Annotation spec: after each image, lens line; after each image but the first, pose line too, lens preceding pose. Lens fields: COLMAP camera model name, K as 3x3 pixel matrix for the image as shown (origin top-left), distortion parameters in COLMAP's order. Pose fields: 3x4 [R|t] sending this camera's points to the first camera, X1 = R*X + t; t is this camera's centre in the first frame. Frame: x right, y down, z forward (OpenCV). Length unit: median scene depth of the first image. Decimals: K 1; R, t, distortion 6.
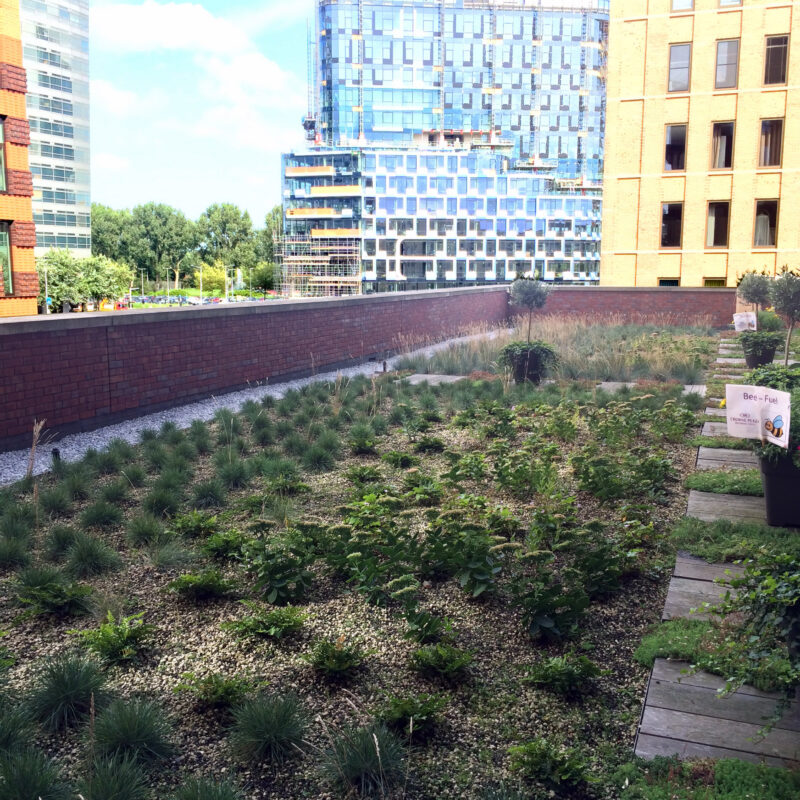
lens RADIAL K [[919.7, 0, 400.9], [0, 919.7, 399.3], [0, 0, 1]] dist [0.052500, 0.000000]
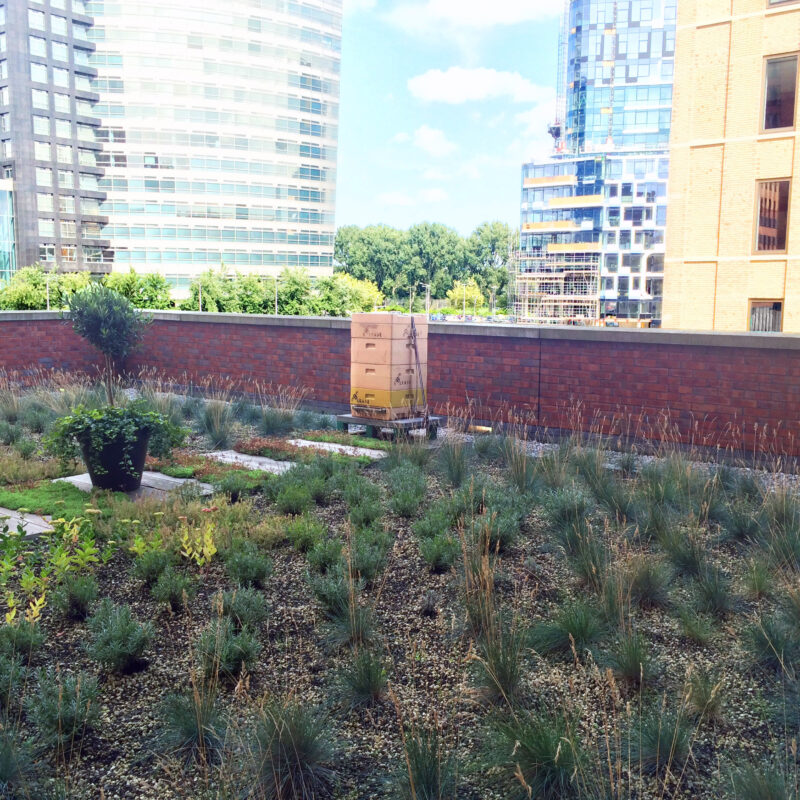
lens RADIAL K [[919.7, 0, 393.3], [0, 919.7, 402.1], [0, 0, 1]] dist [0.052500, 0.000000]
pose [[0.943453, 0.044511, -0.328506, 0.066893], [-0.050029, 0.998713, -0.008360, -0.010896], [0.327711, 0.024322, 0.944465, 0.080782]]
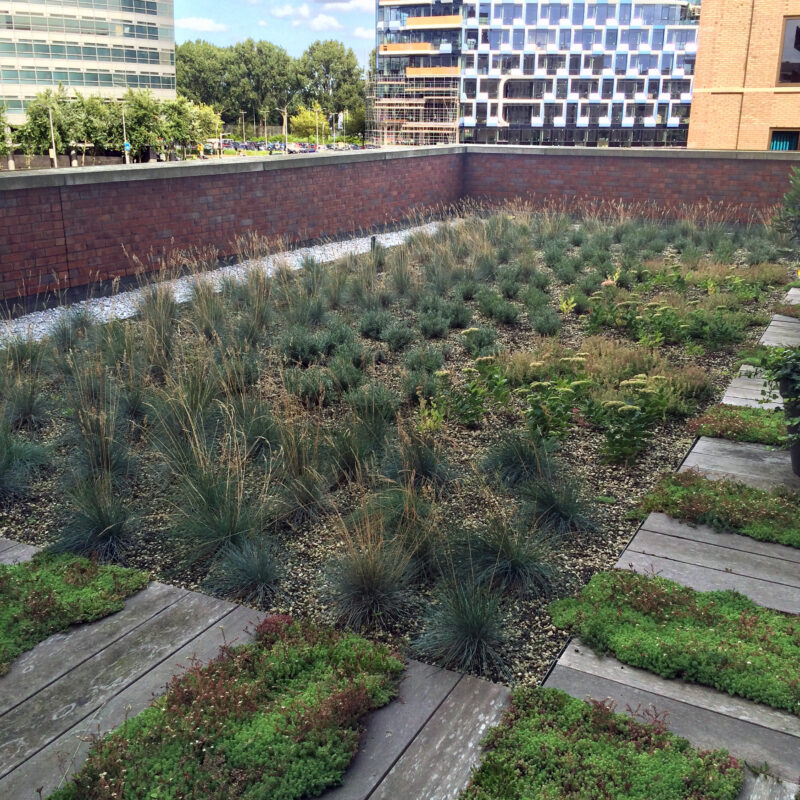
lens RADIAL K [[919.7, 0, 406.1], [0, 919.7, 400.7], [0, 0, 1]] dist [0.052500, 0.000000]
pose [[0.992189, 0.042200, -0.117386, 0.023309], [-0.022876, 0.986634, 0.161337, -0.008263], [0.122625, -0.157392, 0.979893, 0.056573]]
